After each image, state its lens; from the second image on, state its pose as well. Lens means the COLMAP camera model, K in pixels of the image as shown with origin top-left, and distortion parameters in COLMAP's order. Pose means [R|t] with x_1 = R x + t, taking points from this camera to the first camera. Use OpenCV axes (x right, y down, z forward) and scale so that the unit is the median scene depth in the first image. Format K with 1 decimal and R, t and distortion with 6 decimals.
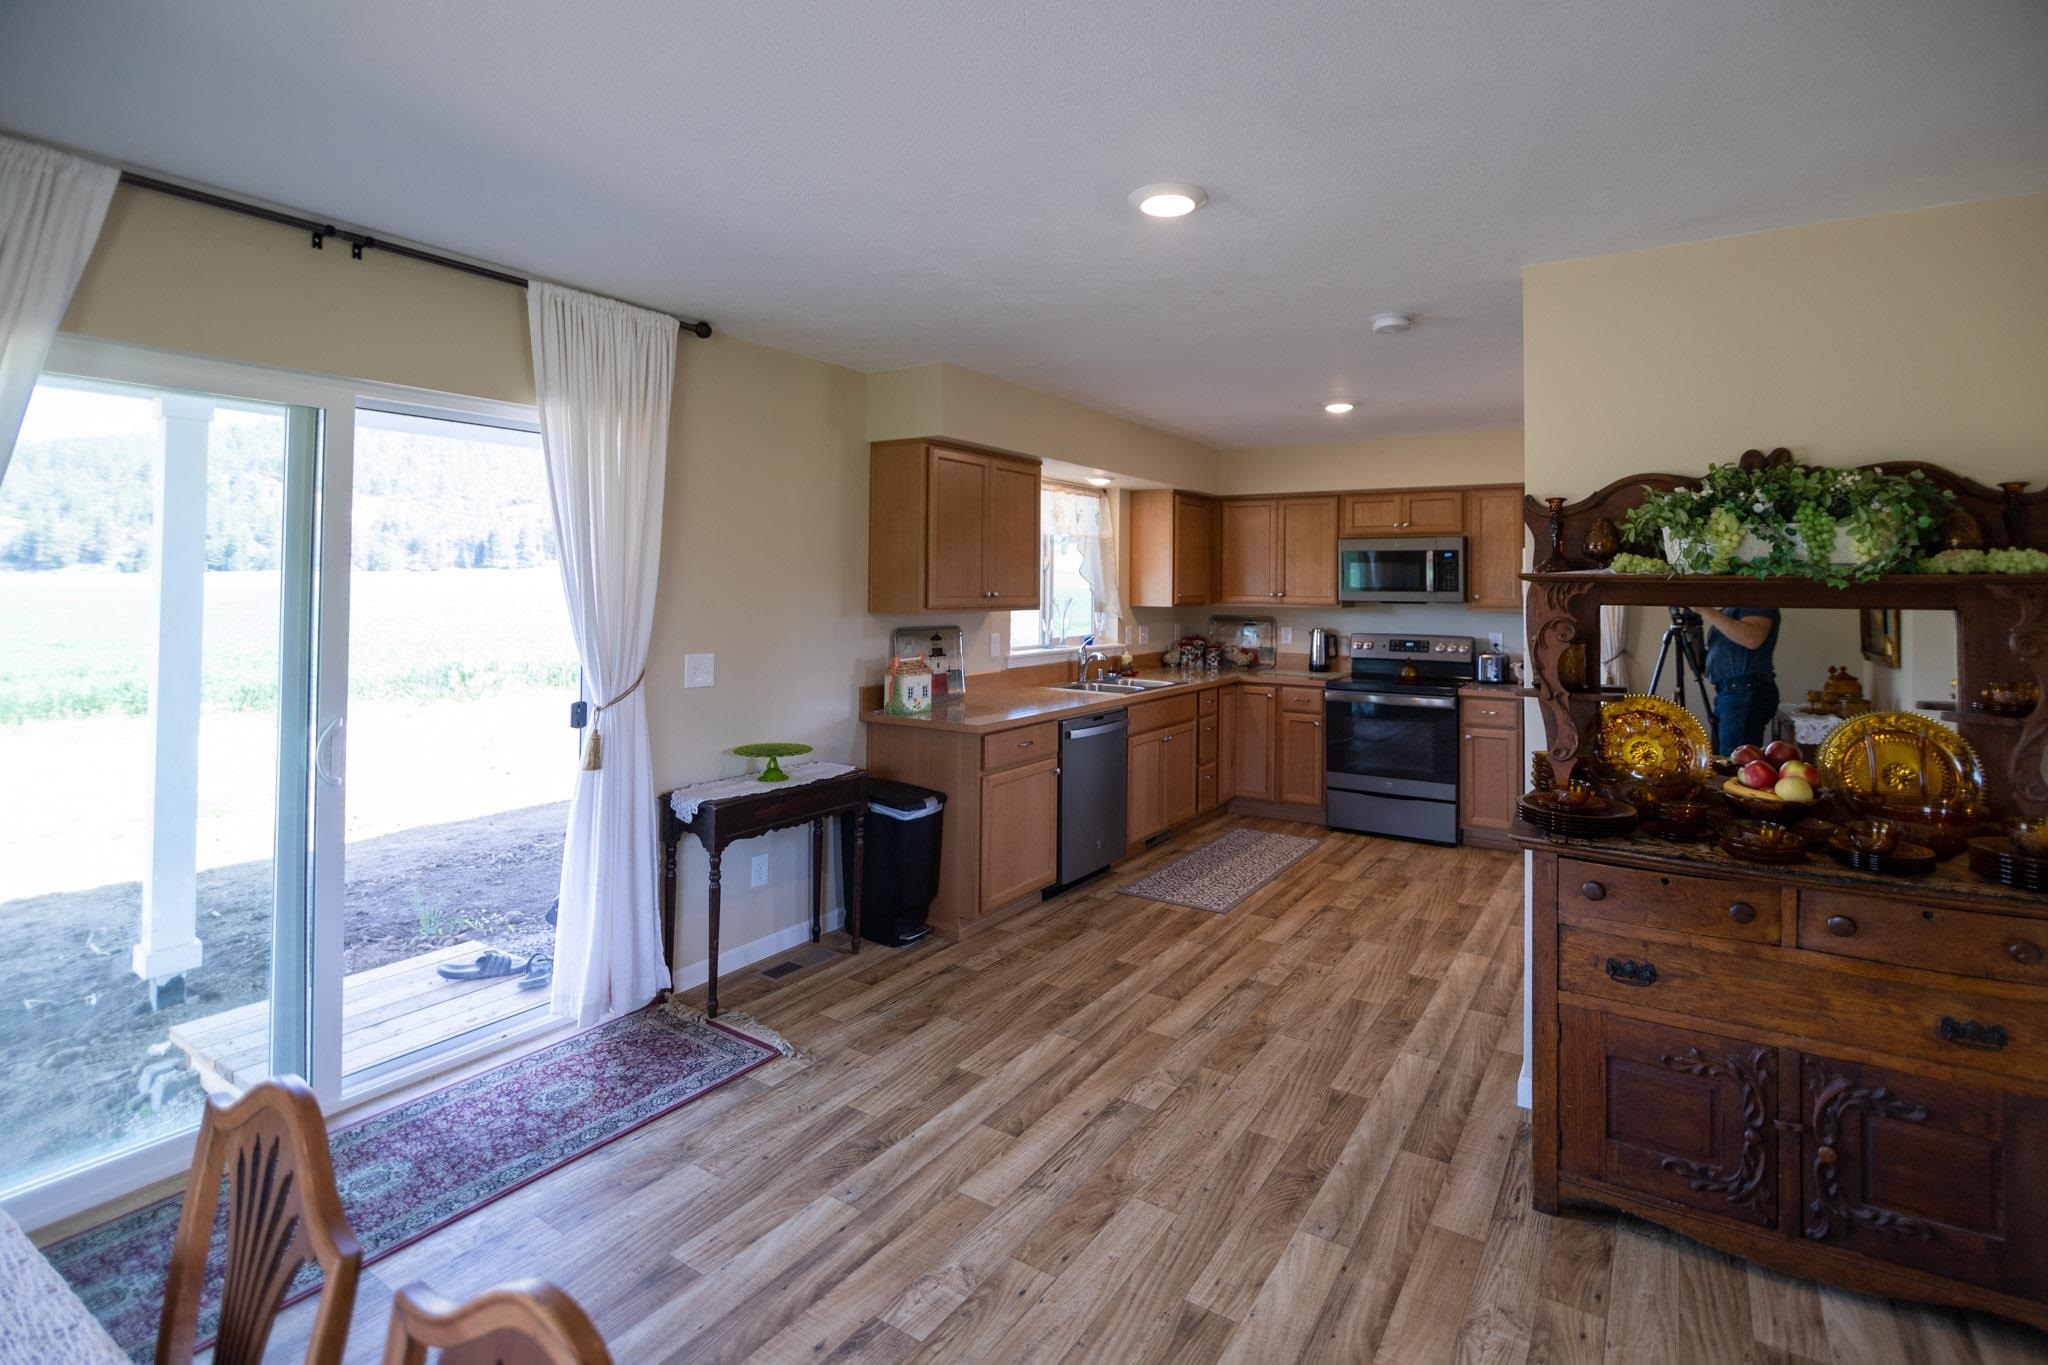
lens RADIAL K [[954.2, 0, 1037.5], [0, 954.2, 568.3], [0, 0, 1]] dist [-0.008828, -0.001499]
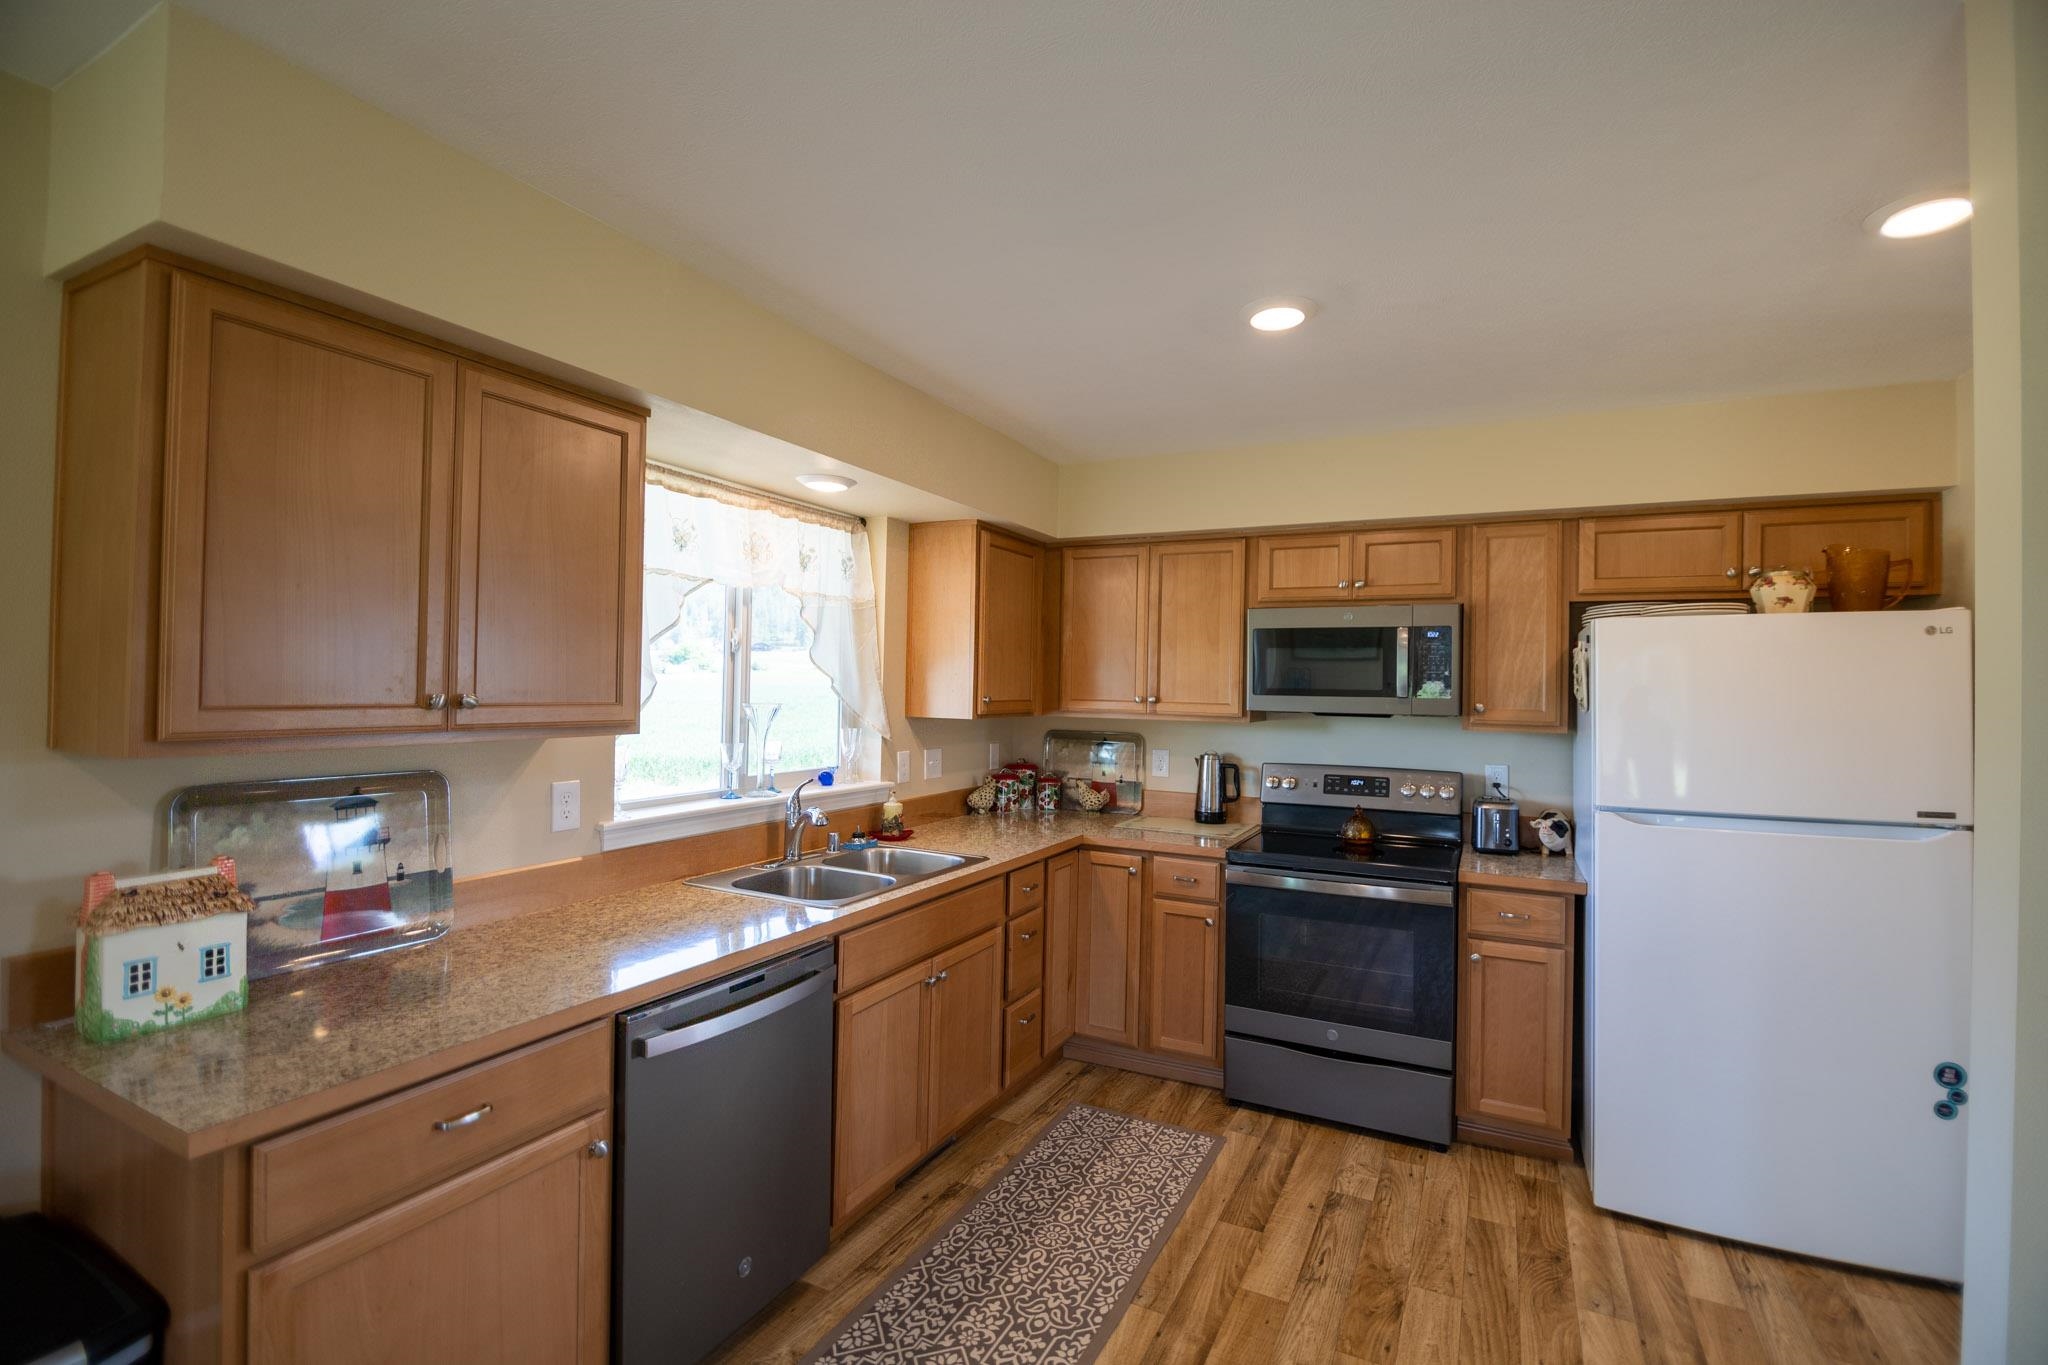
lens RADIAL K [[925.5, 0, 1028.9], [0, 925.5, 686.2], [0, 0, 1]] dist [-0.000168, -0.000006]
pose [[0.992646, 0.012374, 0.120421, 0.099842], [-0.013469, 0.999875, 0.008279, 0.014730], [-0.120303, -0.009840, 0.992688, 0.400622]]
